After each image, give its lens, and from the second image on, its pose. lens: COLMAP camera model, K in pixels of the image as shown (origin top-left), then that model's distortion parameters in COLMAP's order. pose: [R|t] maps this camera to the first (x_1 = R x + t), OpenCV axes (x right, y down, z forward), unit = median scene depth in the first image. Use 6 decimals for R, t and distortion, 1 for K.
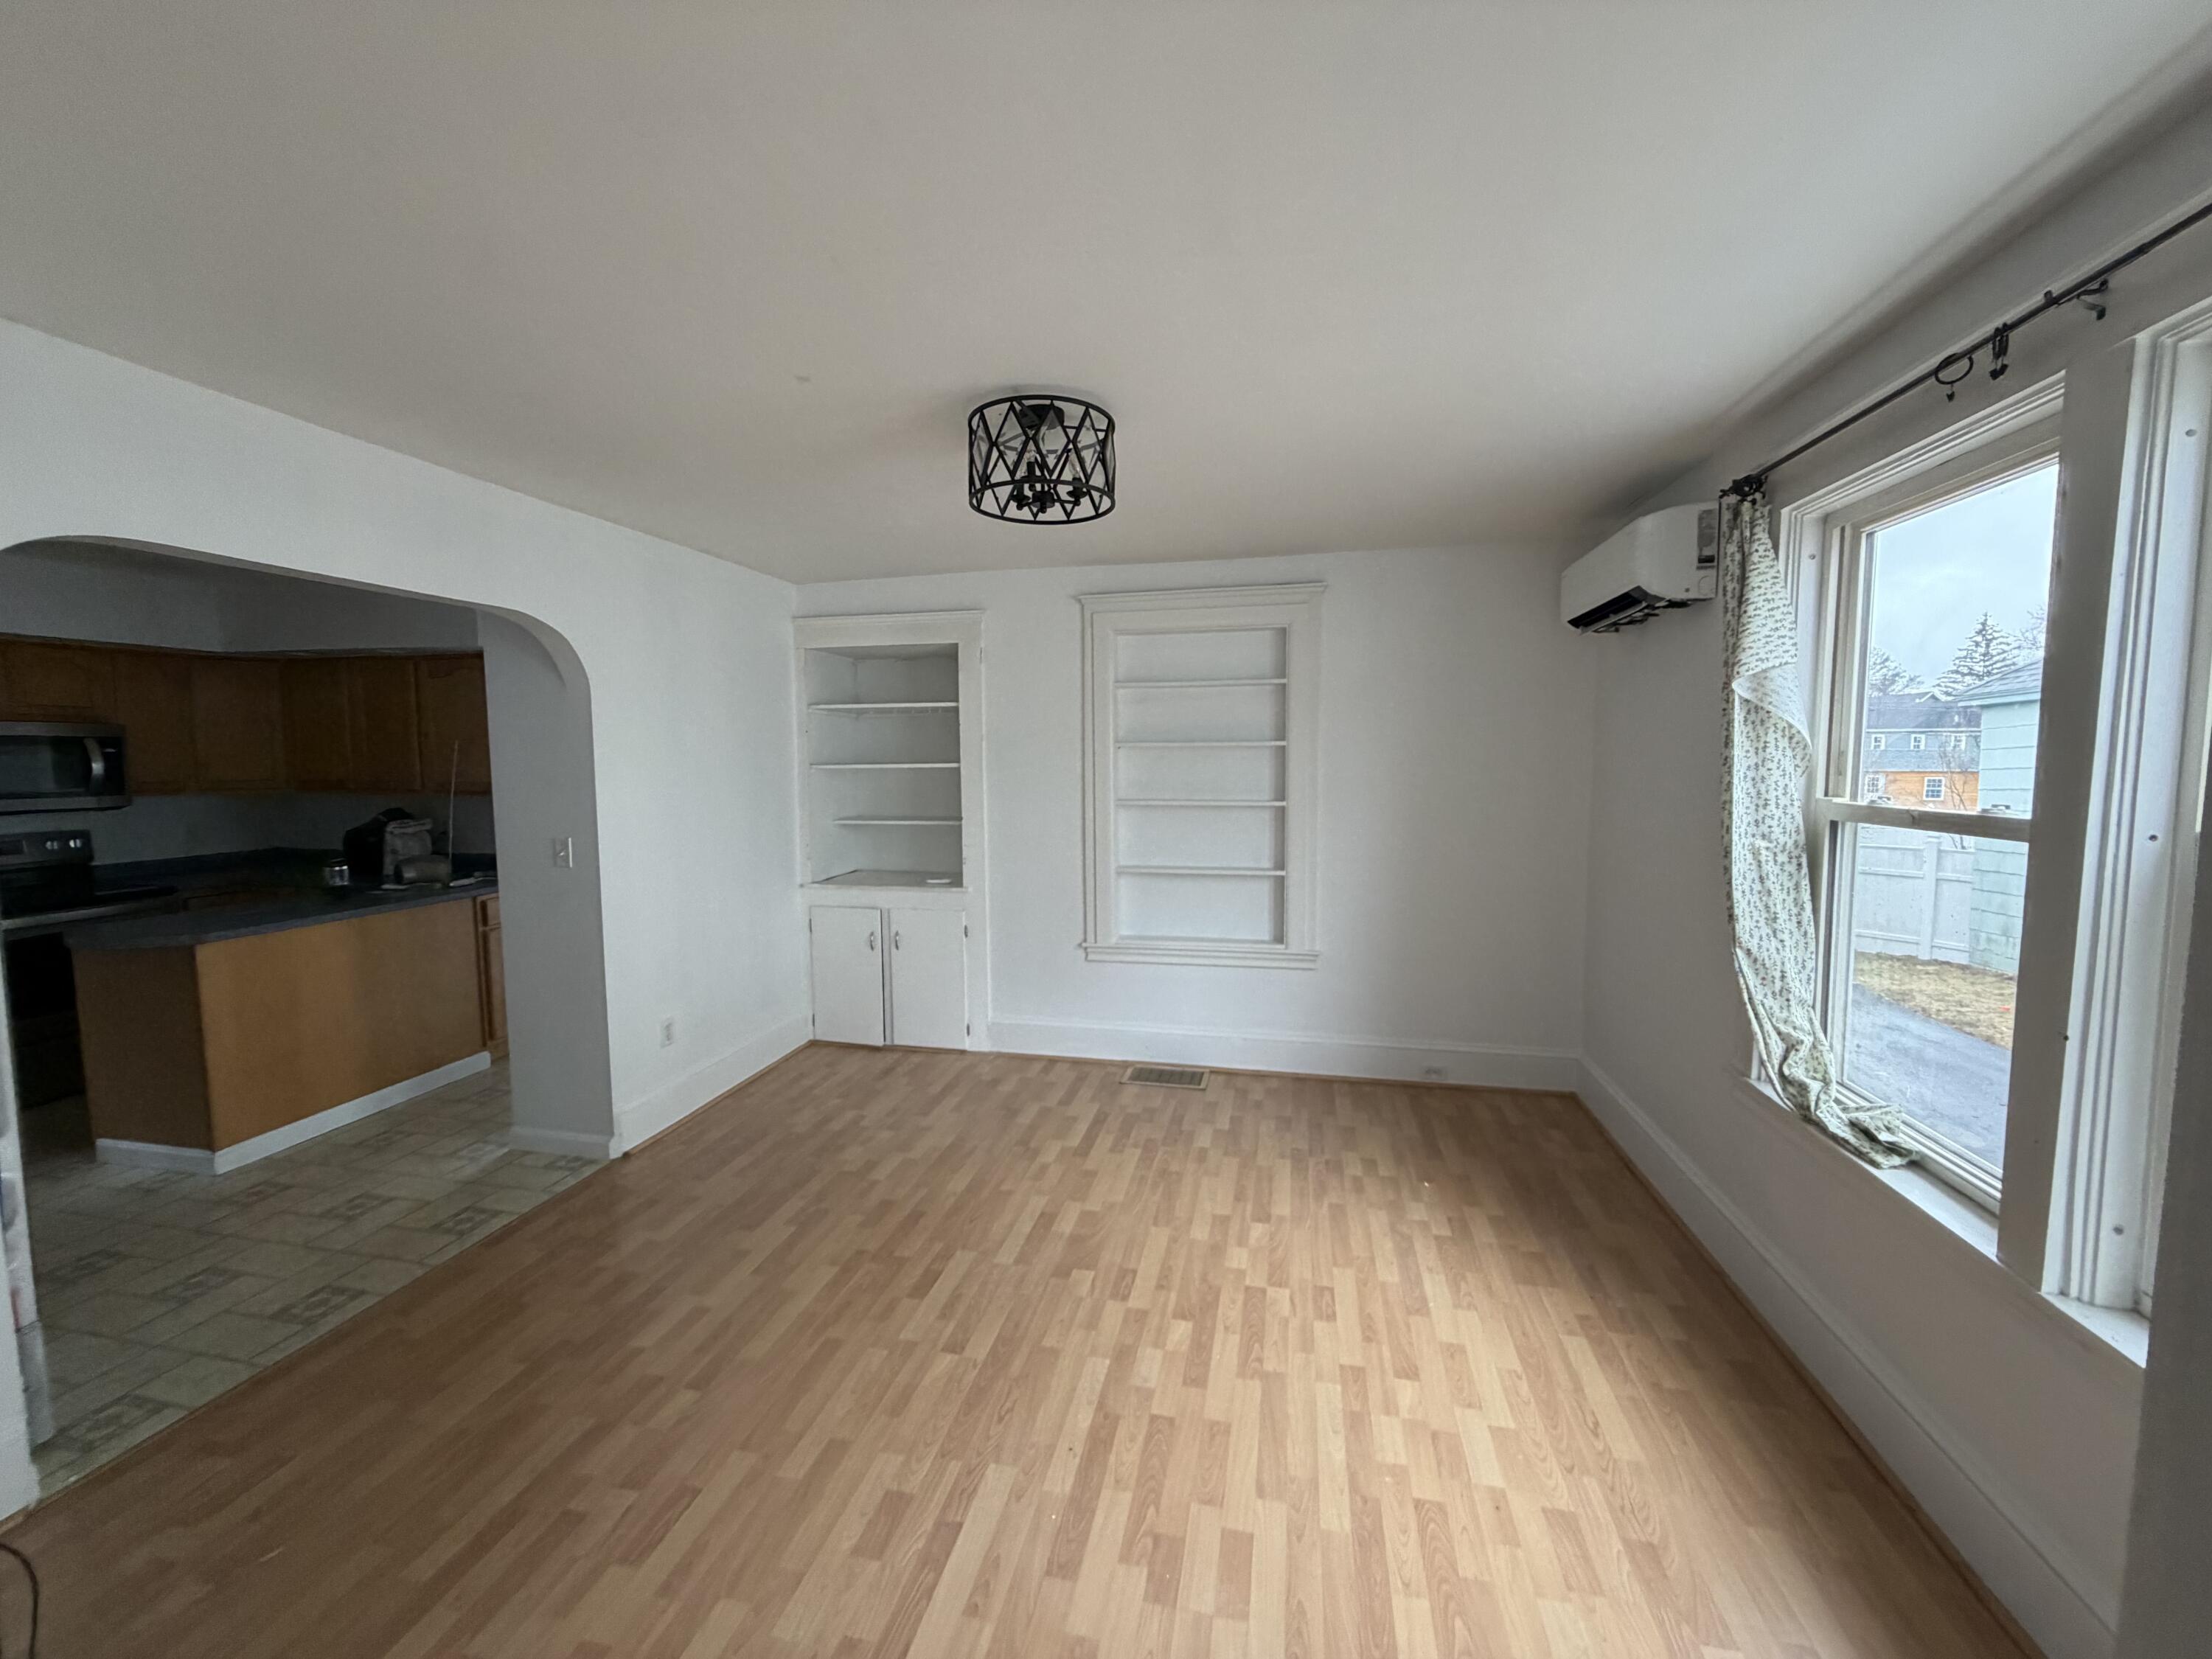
lens RADIAL K [[883.5, 0, 1103.1], [0, 883.5, 823.4], [0, 0, 1]] dist [0.002321, 0.000056]
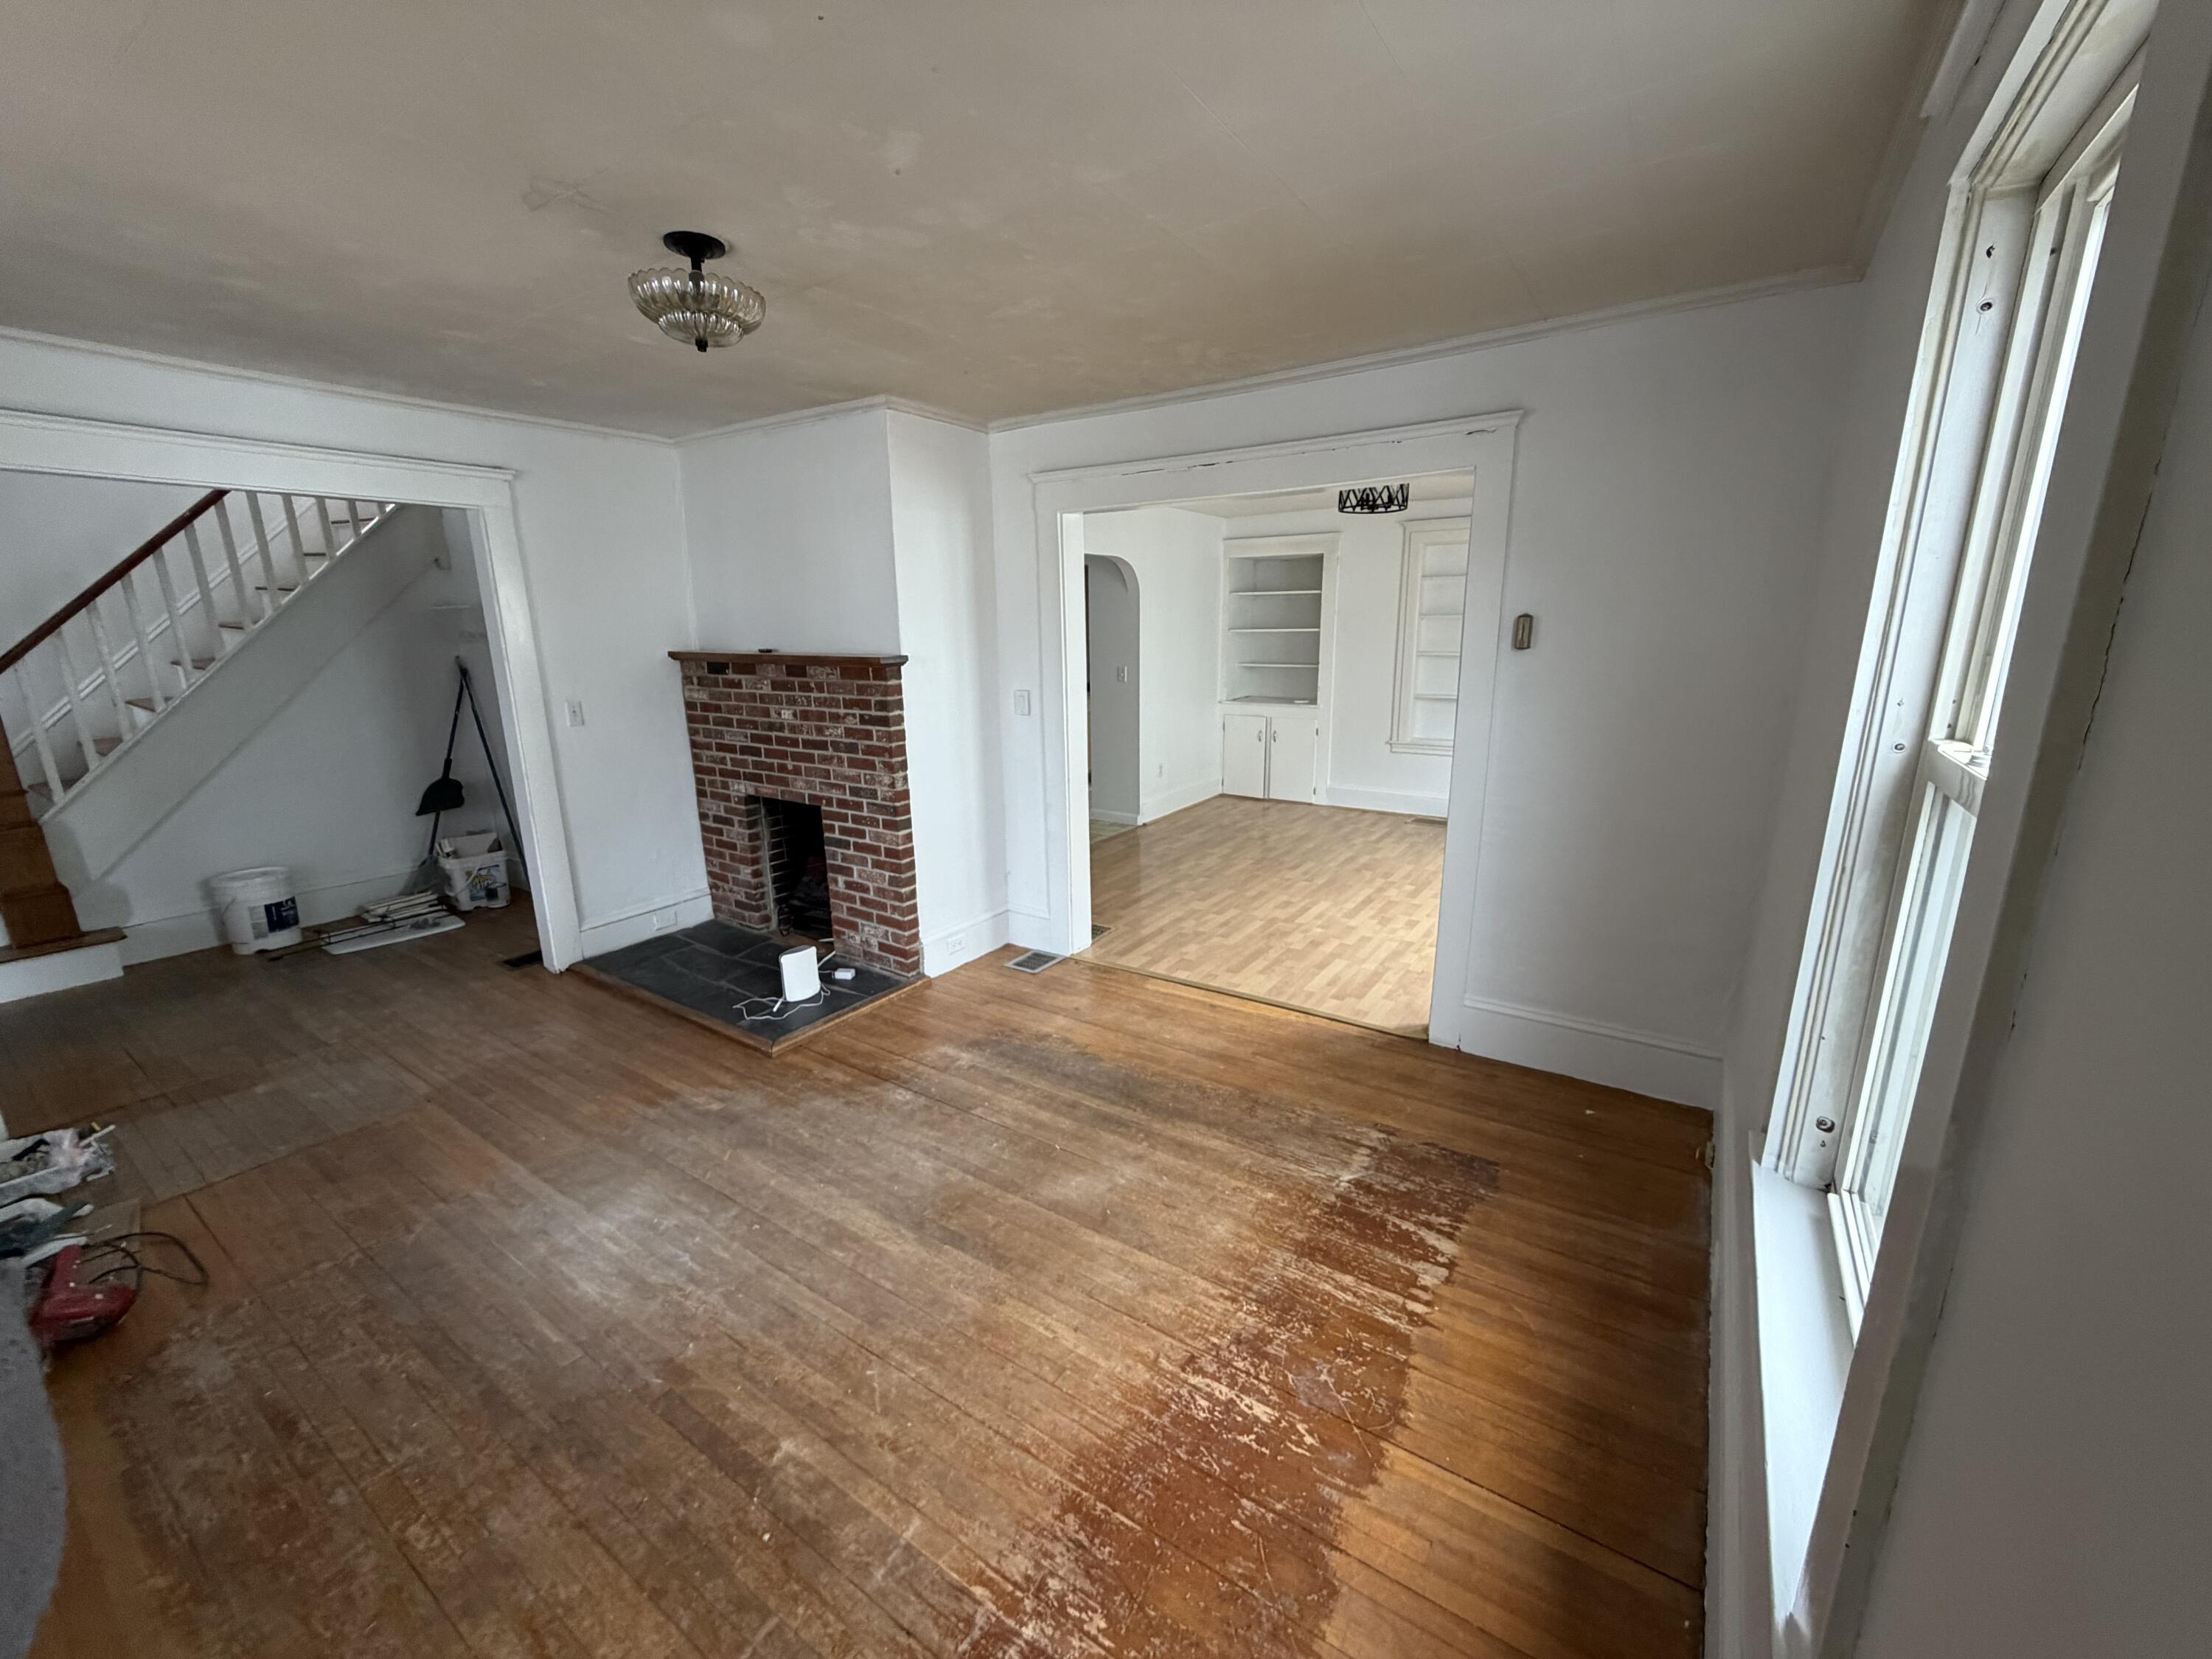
lens RADIAL K [[883.5, 0, 1100.1], [0, 883.5, 832.8], [0, 0, 1]] dist [0.002321, 0.000056]
pose [[0.928909, 0.083916, -0.360675, 0.108693], [-0.024020, 0.985588, 0.167447, 0.054050], [0.369529, -0.146880, 0.917537, -0.940785]]
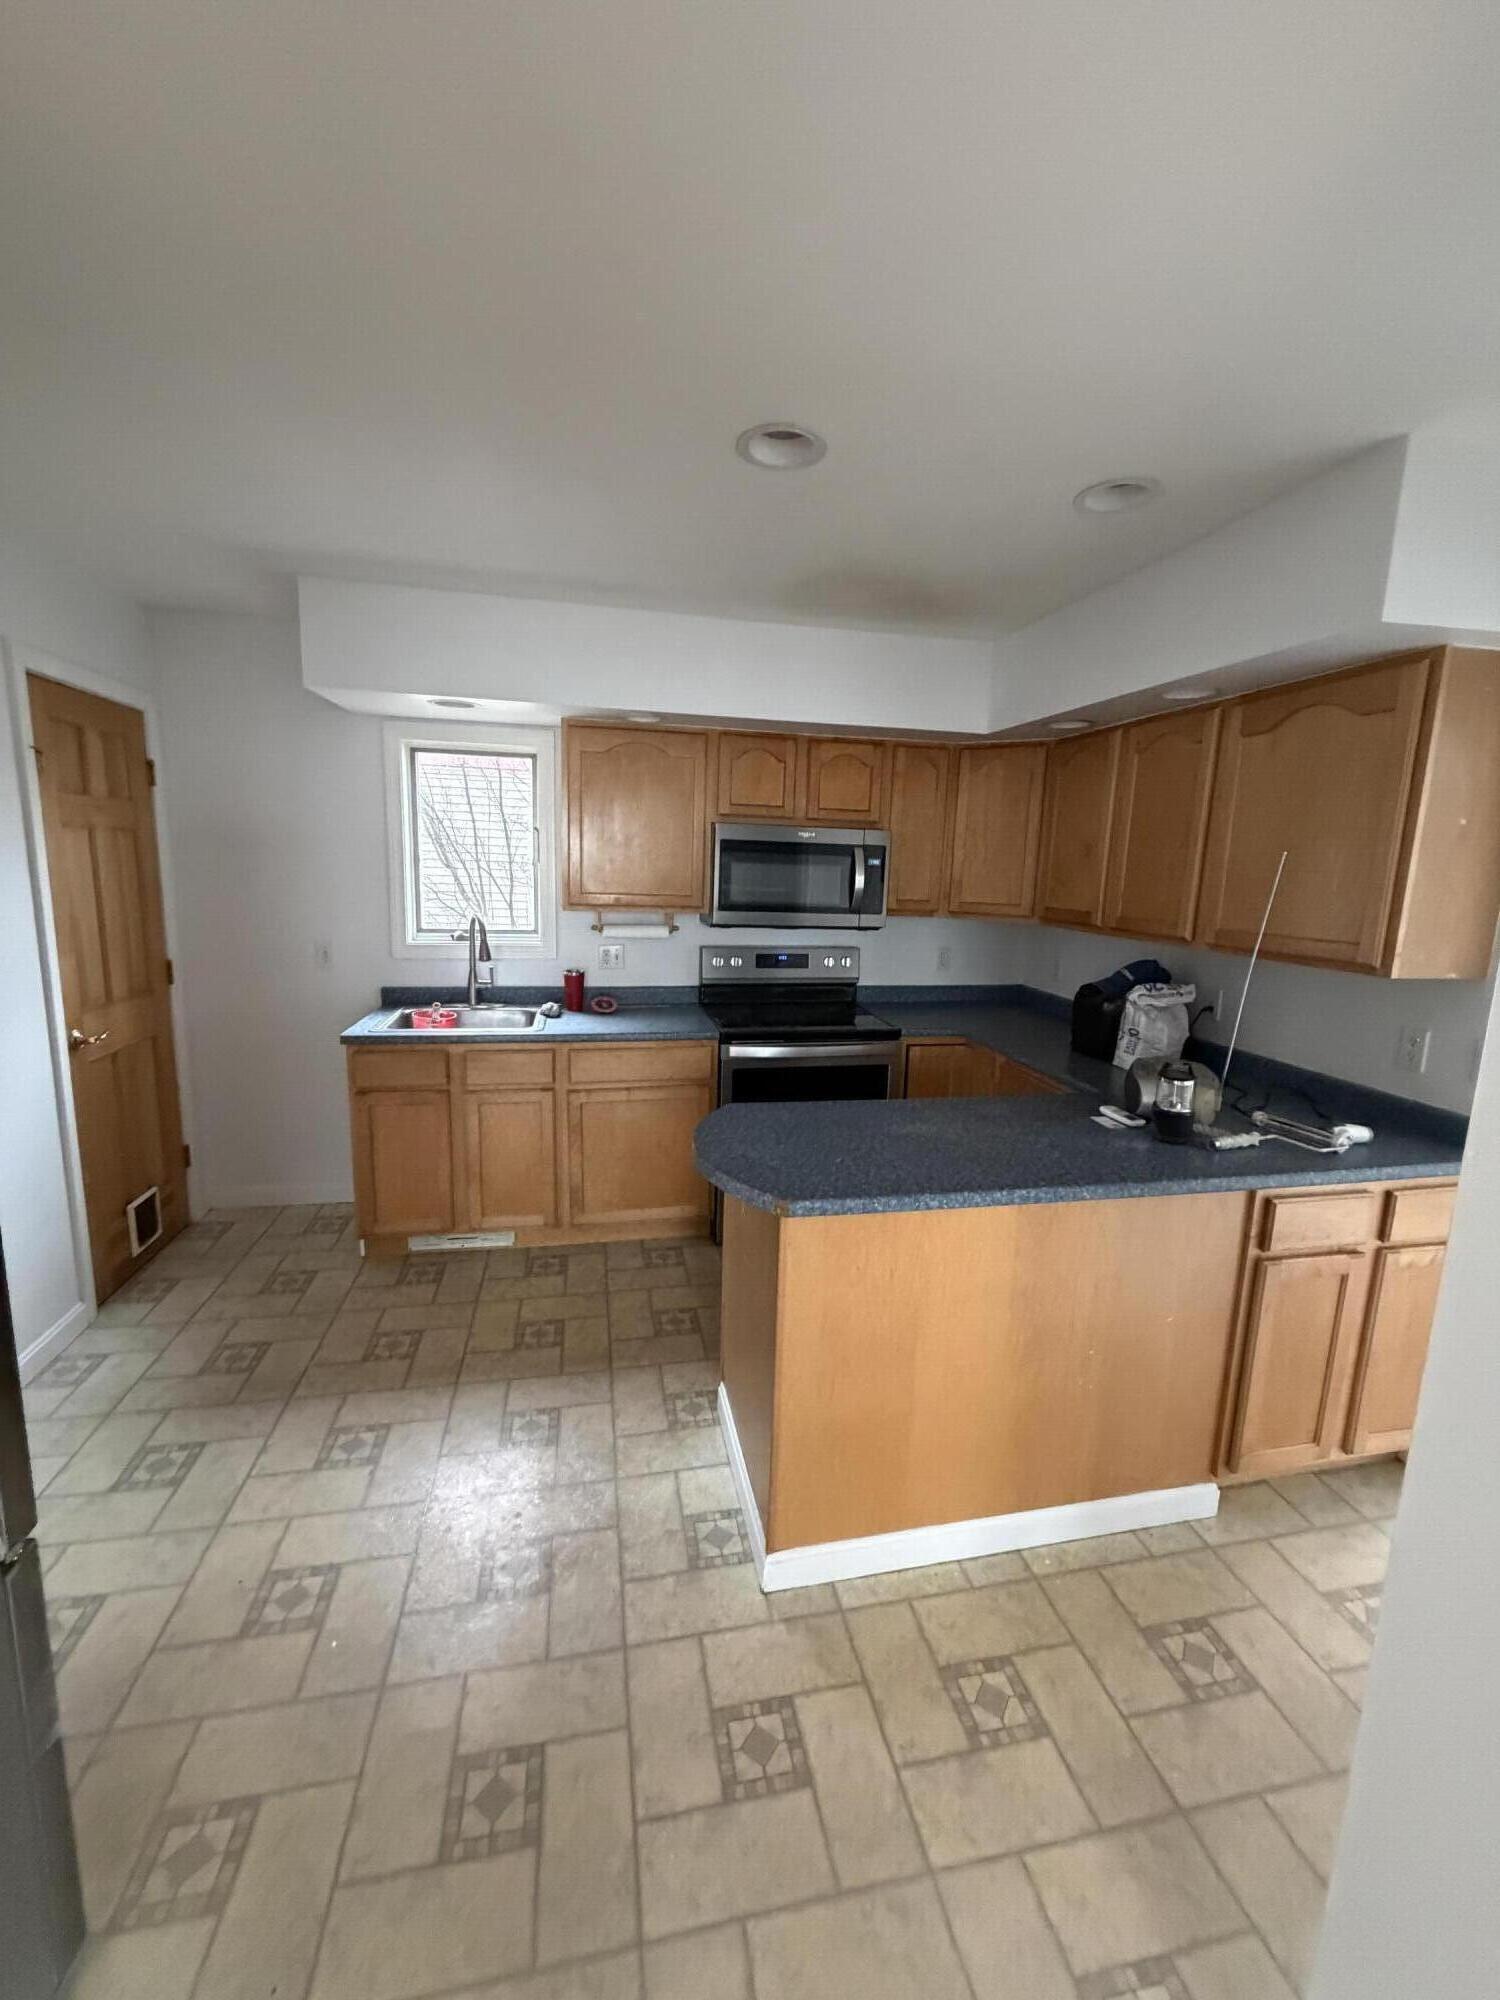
lens RADIAL K [[798.9, 0, 750.6], [0, 798.9, 996.4], [0, 0, 1]] dist [0.002321, 0.000056]
pose [[0.407020, 0.168073, -0.897823, -0.430116], [-0.106782, 0.984941, 0.135973, -0.044258], [0.907156, 0.040528, 0.418838, 0.544115]]
